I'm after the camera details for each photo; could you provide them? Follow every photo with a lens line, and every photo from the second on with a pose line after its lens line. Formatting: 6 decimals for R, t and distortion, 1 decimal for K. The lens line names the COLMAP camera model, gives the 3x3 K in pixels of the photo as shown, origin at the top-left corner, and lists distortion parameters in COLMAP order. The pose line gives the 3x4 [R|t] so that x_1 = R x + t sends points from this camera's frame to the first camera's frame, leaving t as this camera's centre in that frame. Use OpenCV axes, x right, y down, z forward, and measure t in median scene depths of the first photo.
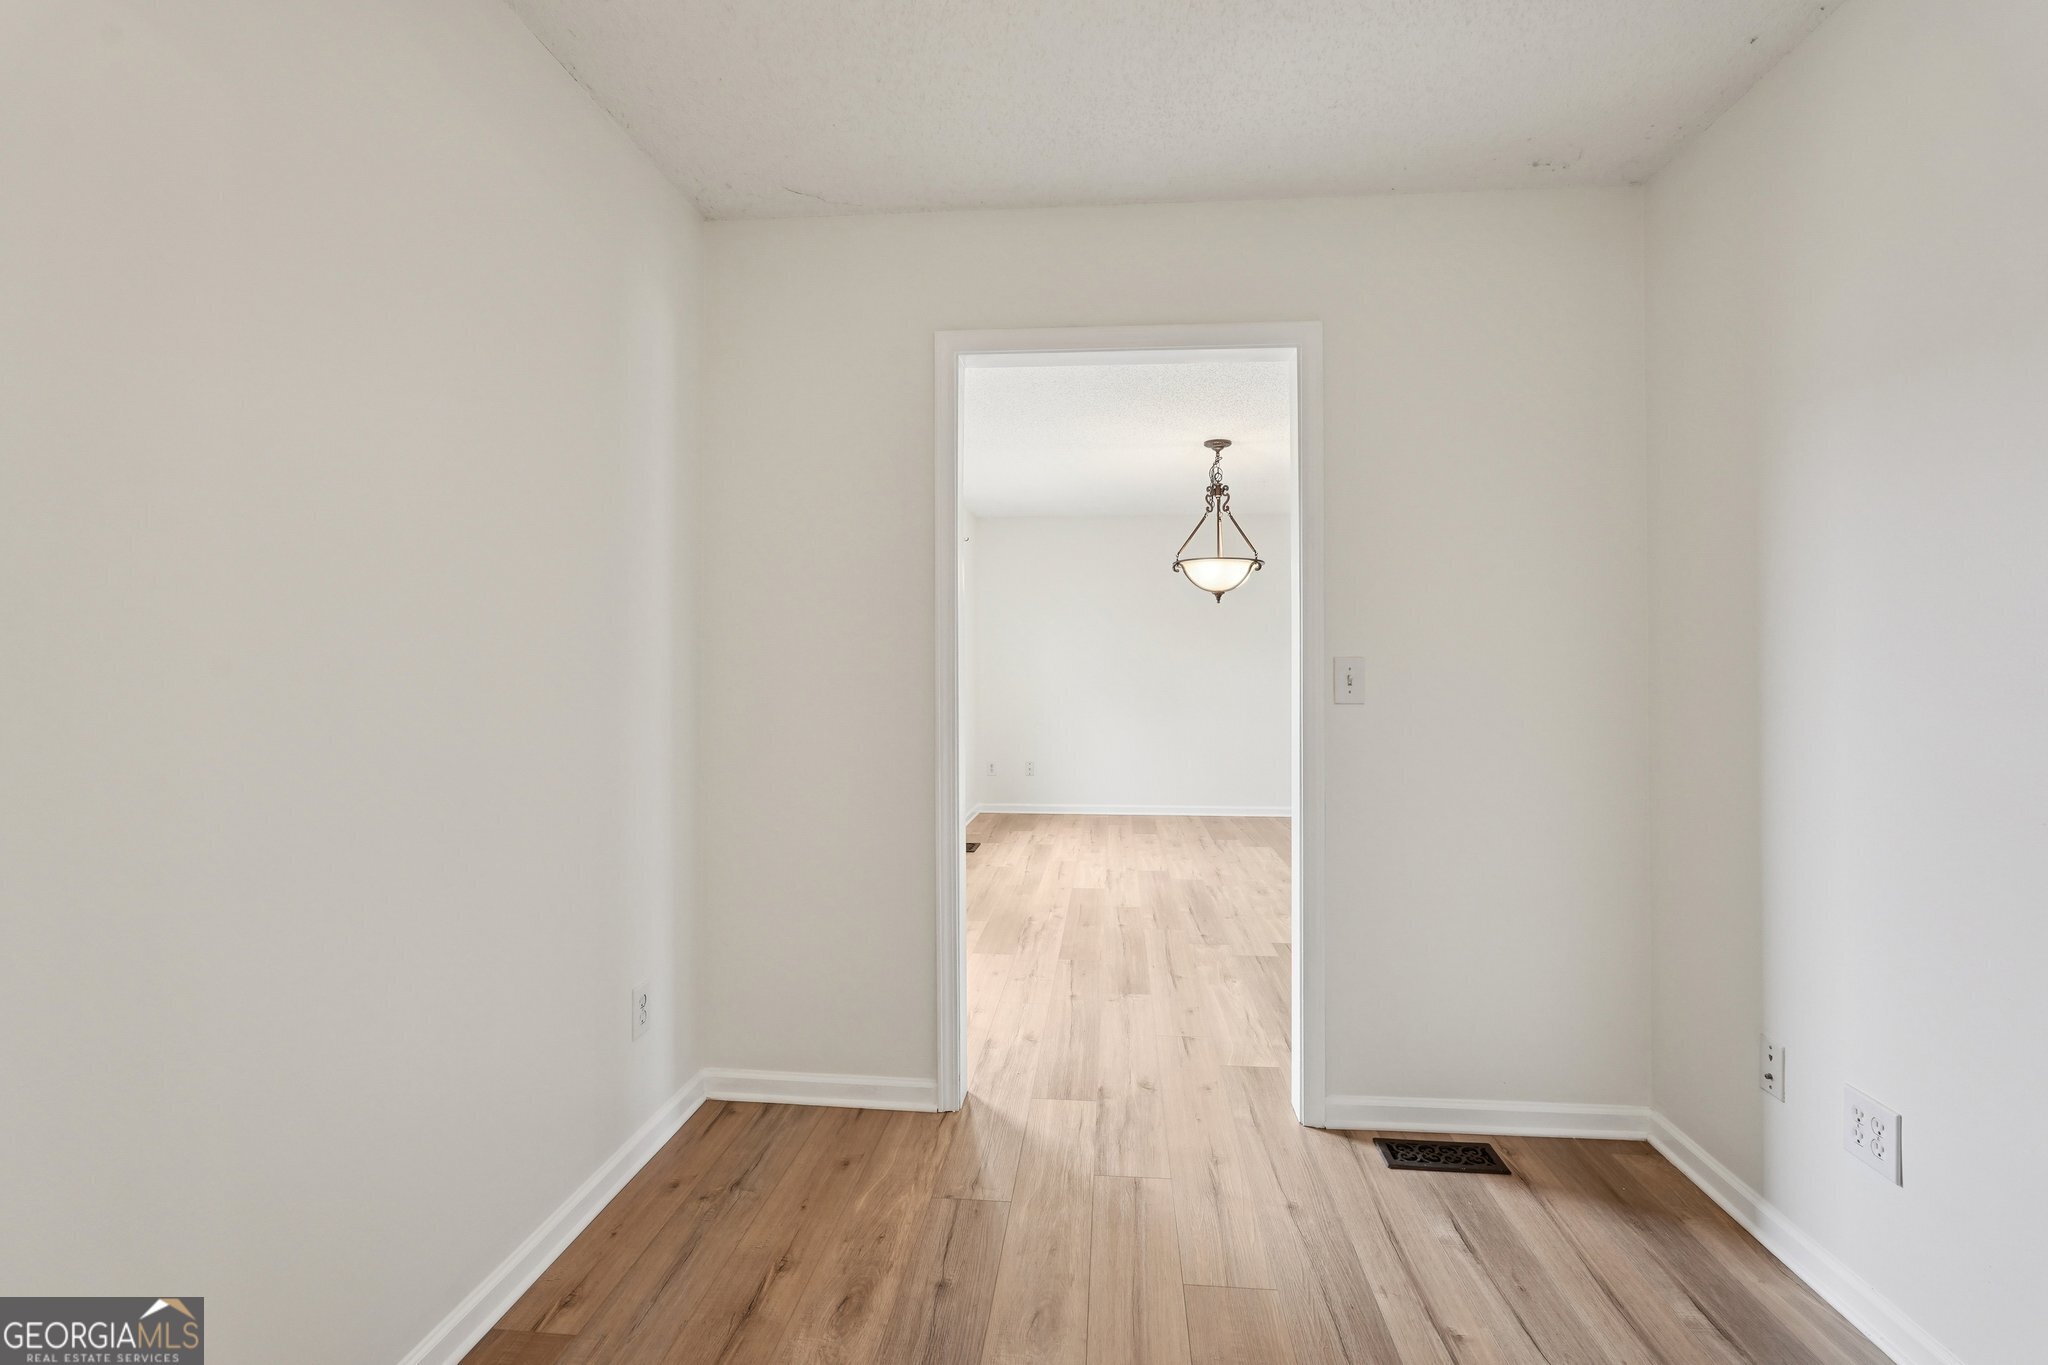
lens RADIAL K [[911.3, 0, 988.4], [0, 911.3, 676.3], [0, 0, 1]] dist [-0.012500, 0.007649]
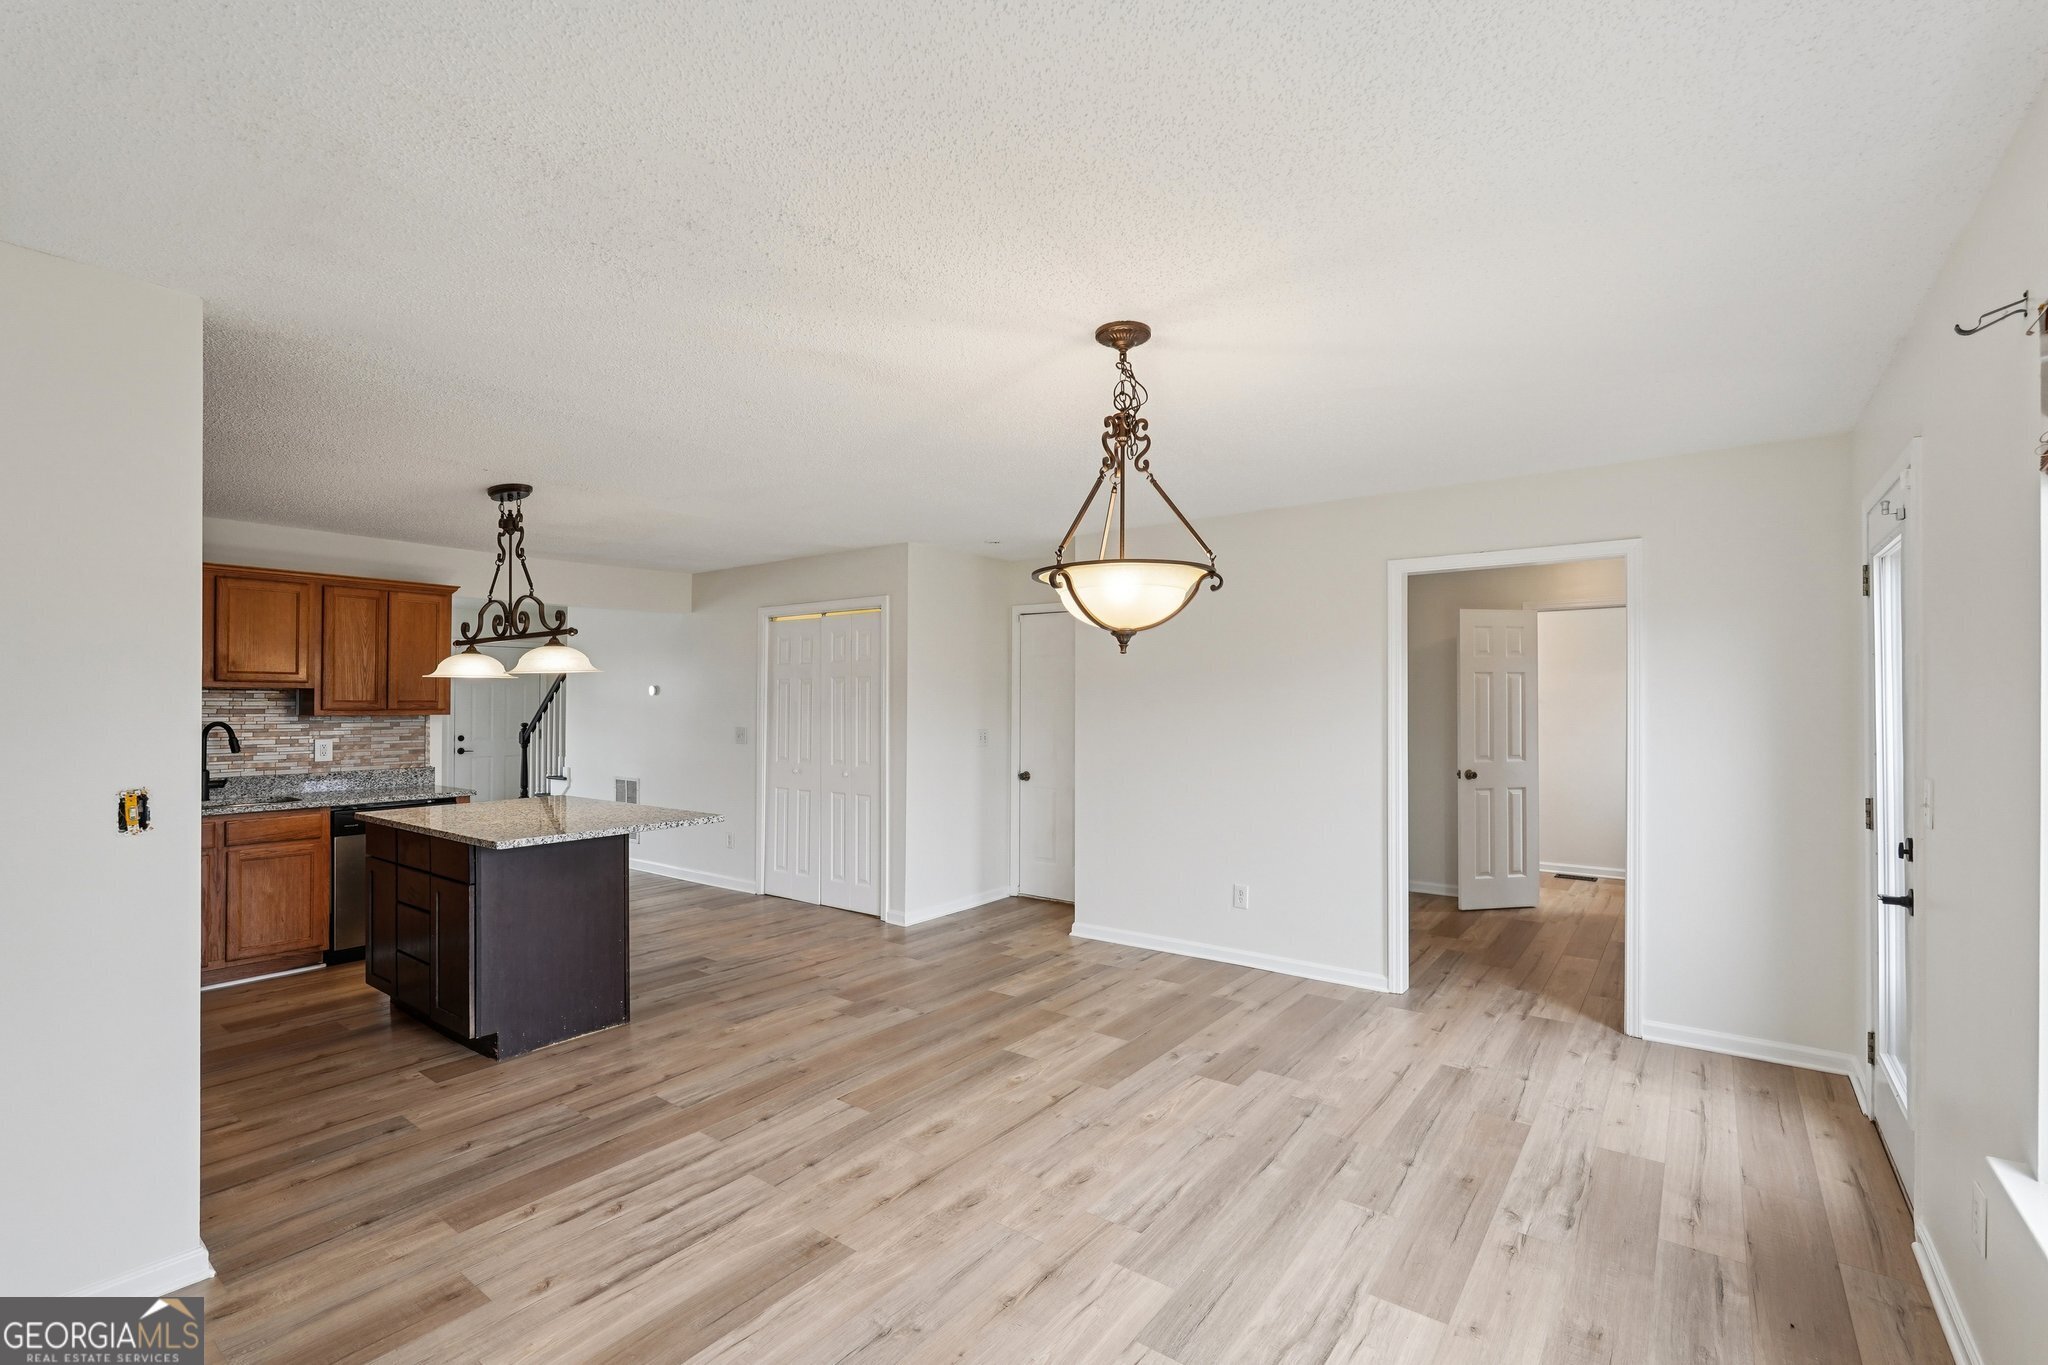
lens RADIAL K [[911.3, 0, 1020.8], [0, 911.3, 698.0], [0, 0, 1]] dist [-0.012500, 0.007649]
pose [[-0.871826, 0.008904, 0.489735, 0.056853], [0.011498, 0.999931, 0.002288, -0.057182], [-0.489681, 0.007626, -0.871868, 1.465403]]
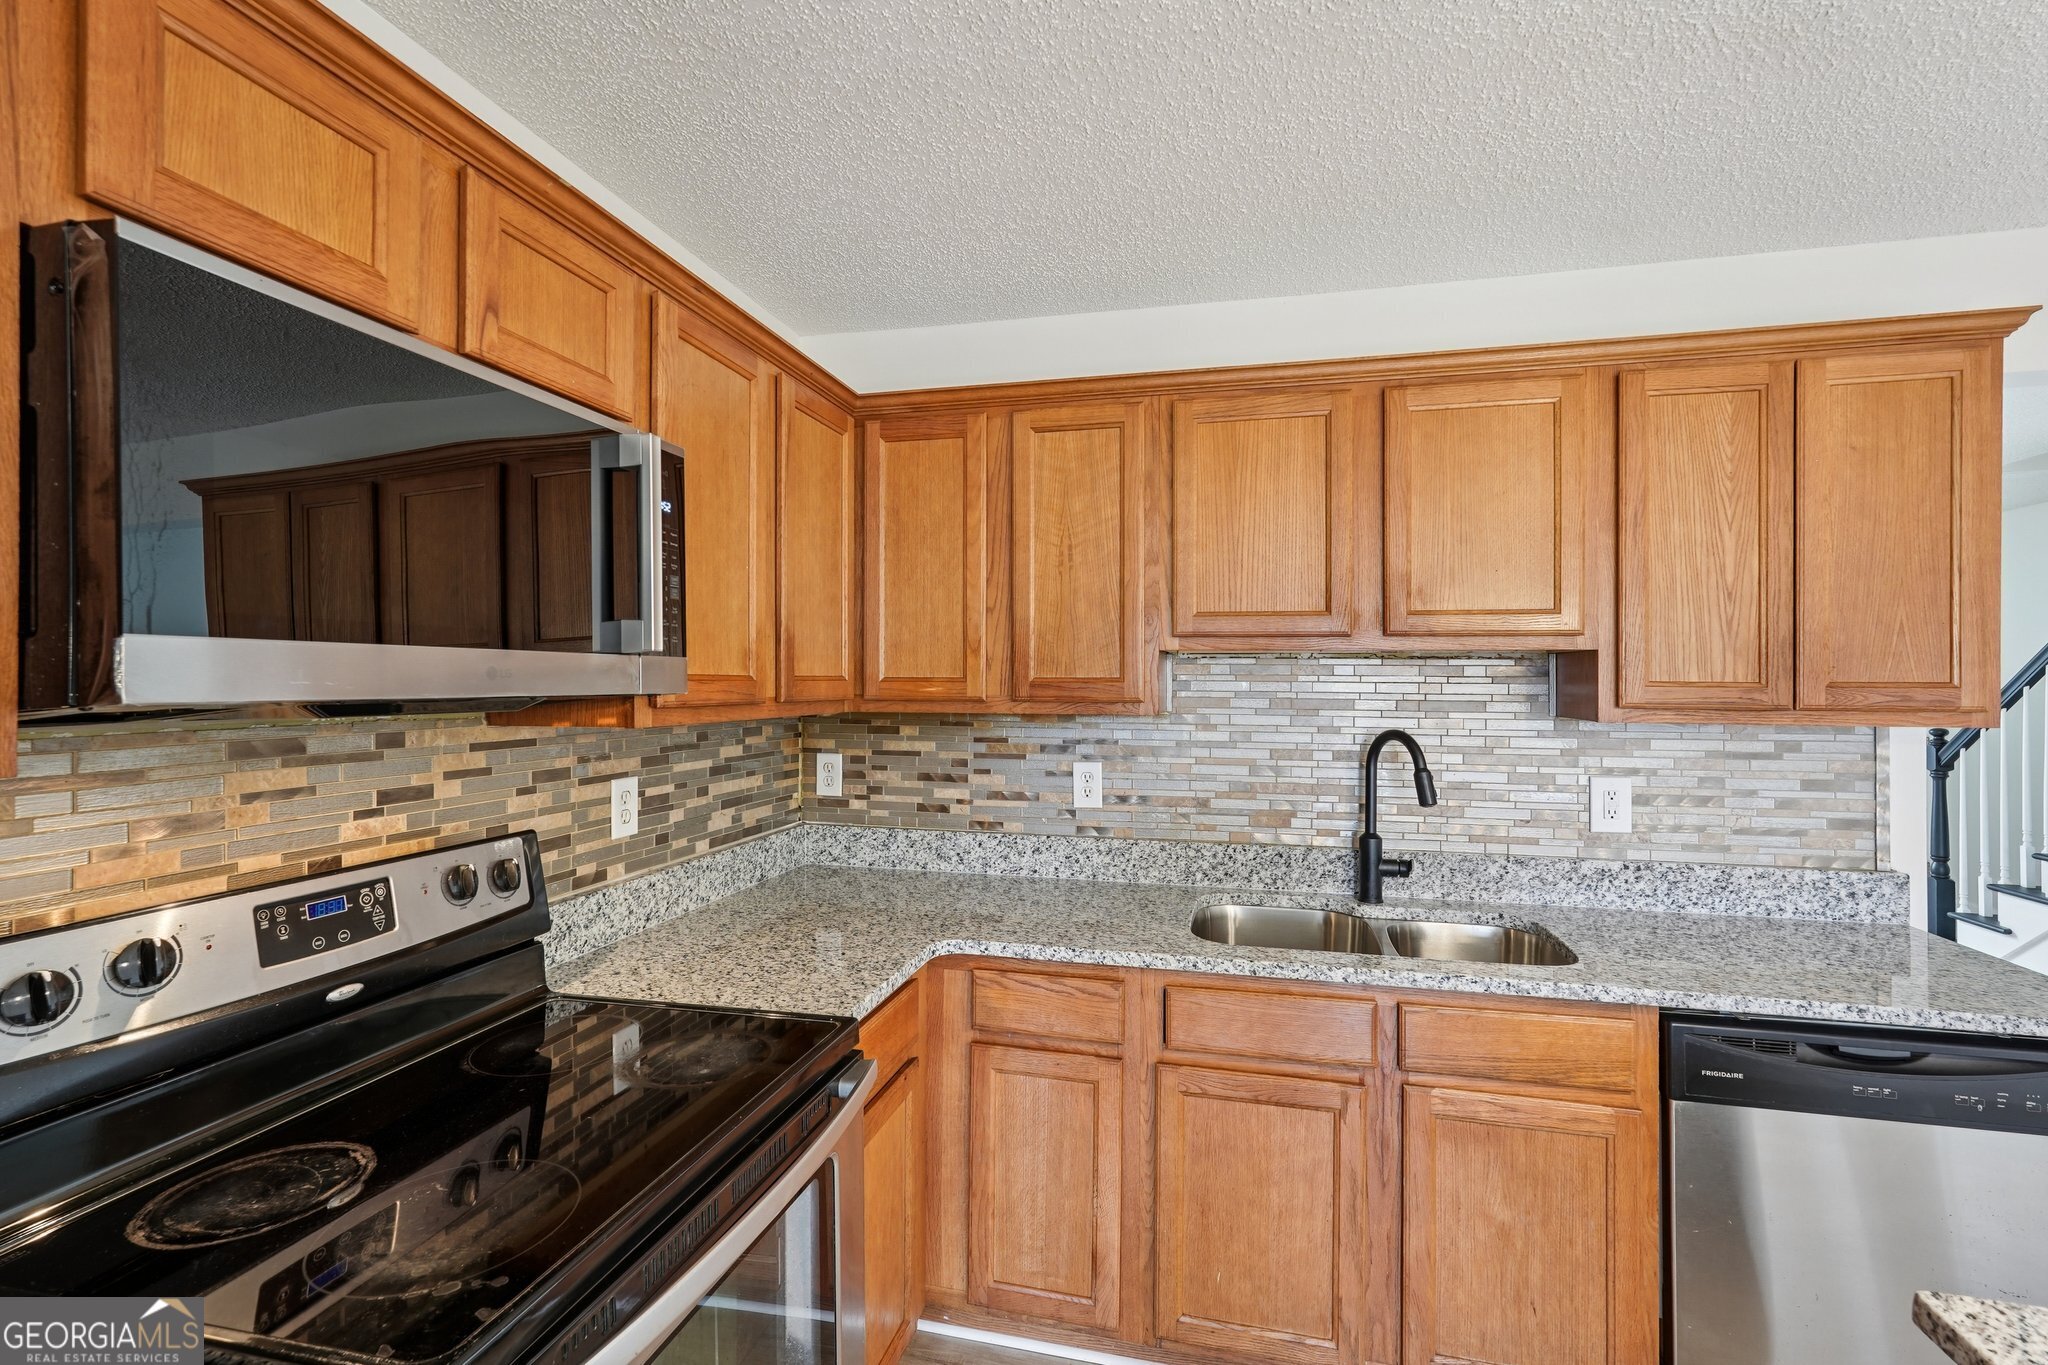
lens RADIAL K [[911.3, 0, 1024.5], [0, 911.3, 671.1], [0, 0, 1]] dist [-0.012500, 0.007649]
pose [[0.103467, 0.018345, 0.994464, 0.840967], [0.010192, 0.999758, -0.019503, -0.060985], [-0.994581, 0.012153, 0.103255, 1.167450]]
